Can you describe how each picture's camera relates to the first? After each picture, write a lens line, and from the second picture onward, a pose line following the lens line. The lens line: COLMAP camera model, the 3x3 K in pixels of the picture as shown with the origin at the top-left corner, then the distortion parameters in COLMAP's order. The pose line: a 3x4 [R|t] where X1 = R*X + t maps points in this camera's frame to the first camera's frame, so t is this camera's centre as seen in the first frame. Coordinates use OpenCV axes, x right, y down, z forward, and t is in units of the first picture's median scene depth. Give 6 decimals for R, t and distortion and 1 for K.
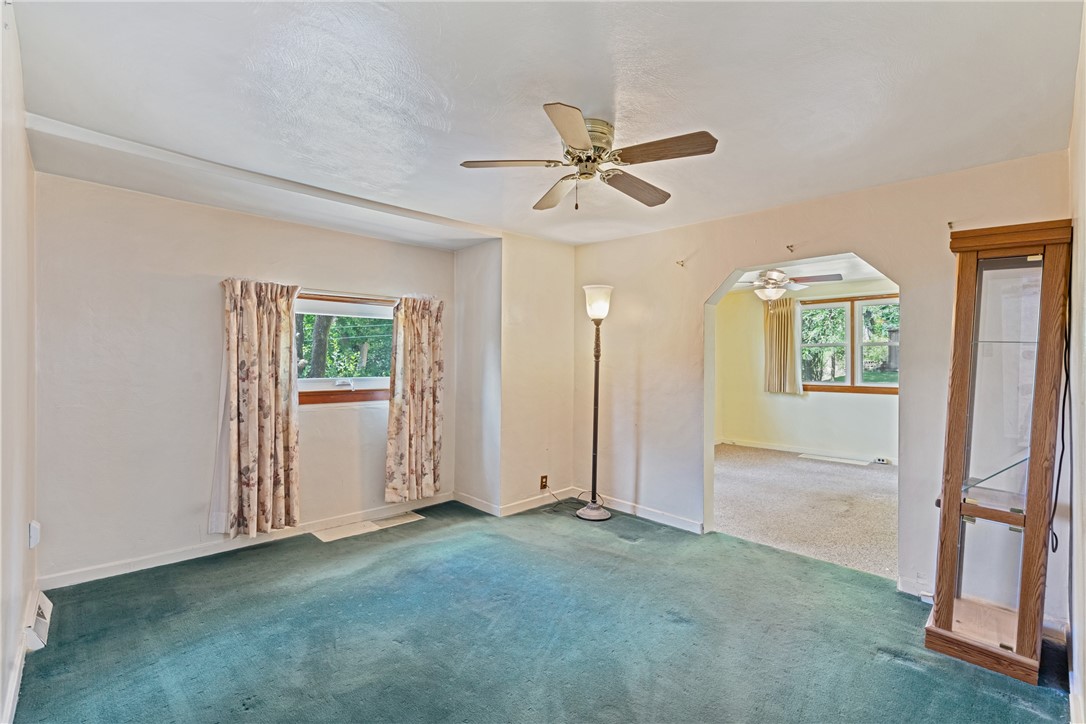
lens RADIAL K [[489.4, 0, 542.5], [0, 489.4, 363.9], [0, 0, 1]] dist [-0.003179, -0.000088]
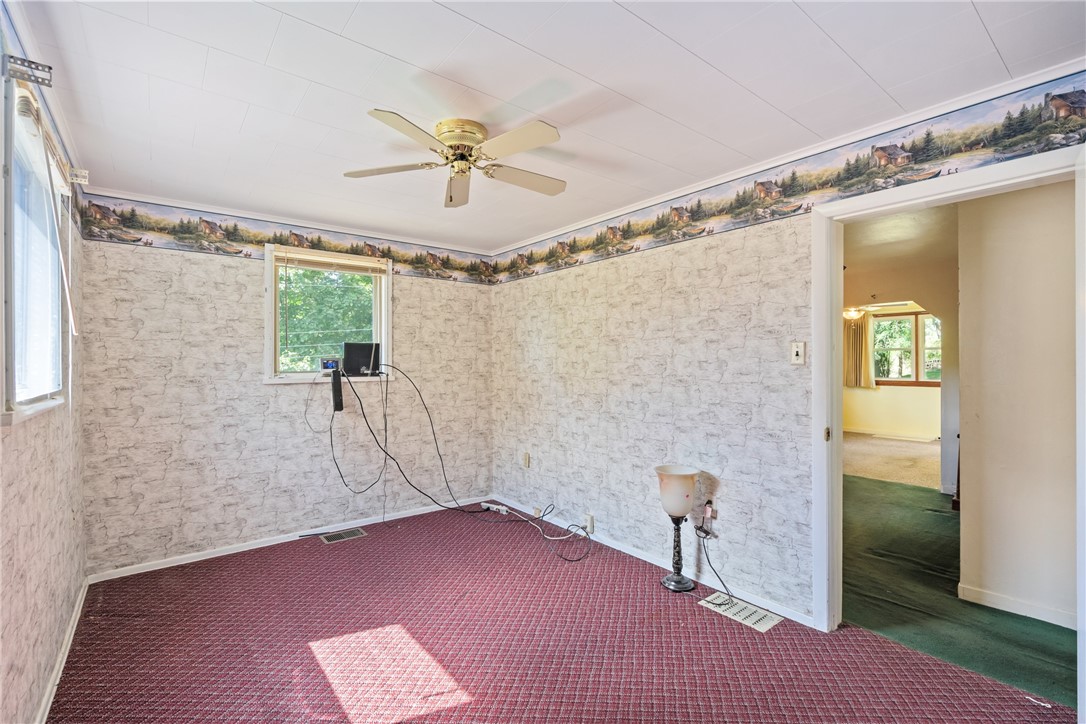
lens RADIAL K [[489.4, 0, 536.4], [0, 489.4, 363.4], [0, 0, 1]] dist [-0.003179, -0.000088]
pose [[0.994629, -0.004704, -0.103397, -0.376054], [0.004669, 0.999989, -0.000575, -0.008451], [0.103398, 0.000089, 0.994640, -0.628884]]
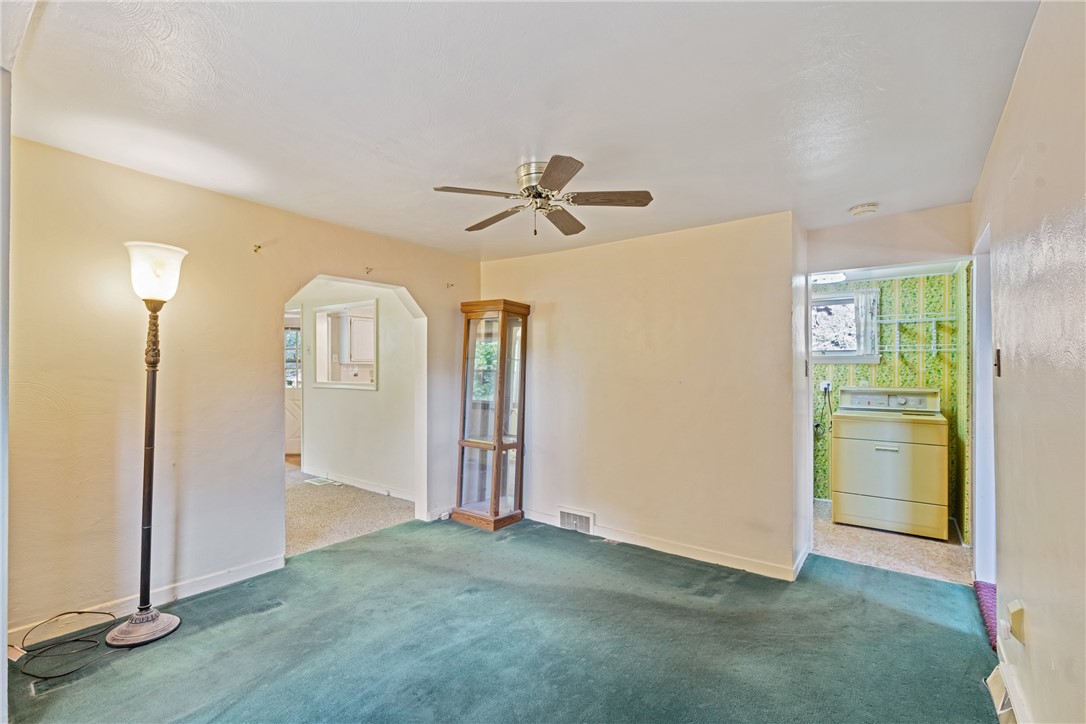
lens RADIAL K [[489.4, 0, 544.0], [0, 489.4, 364.5], [0, 0, 1]] dist [-0.003179, -0.000088]
pose [[-0.159684, -0.006563, 0.987146, -0.538446], [-0.003467, 0.999975, 0.006088, -0.017653], [-0.987162, -0.002450, -0.159702, 0.602844]]
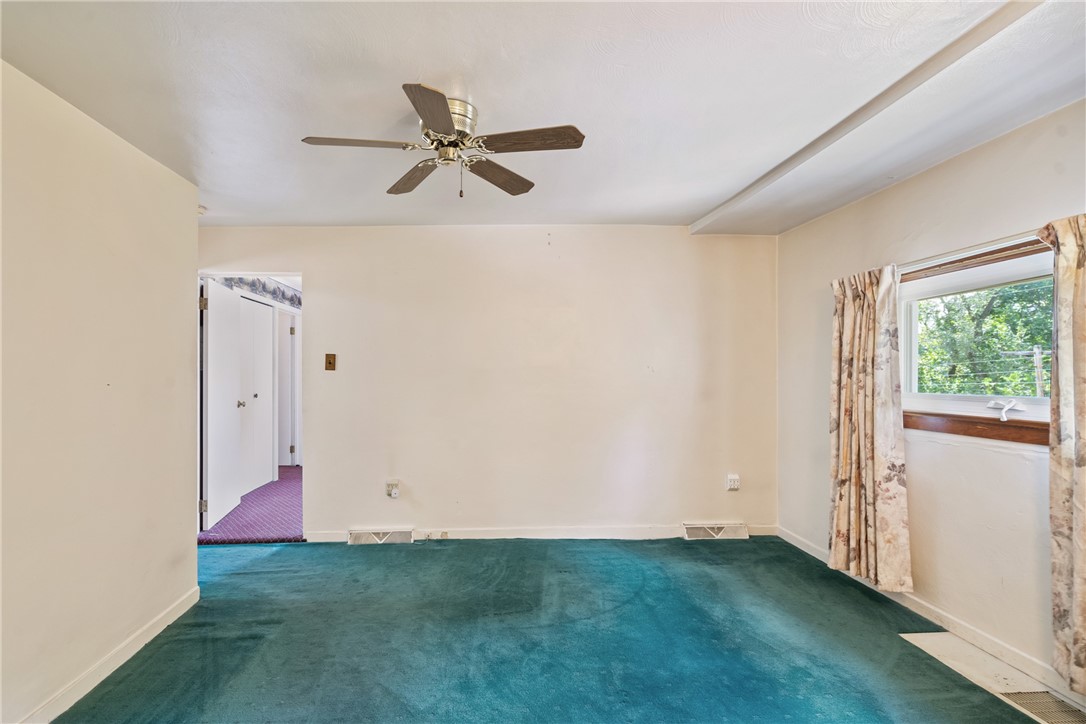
lens RADIAL K [[489.4, 0, 530.4], [0, 489.4, 374.7], [0, 0, 1]] dist [-0.003179, -0.000088]
pose [[-0.609333, -0.011025, -0.792838, 0.358570], [-0.013624, 0.999901, -0.003434, 0.012255], [0.792797, 0.008709, -0.609423, 0.887237]]
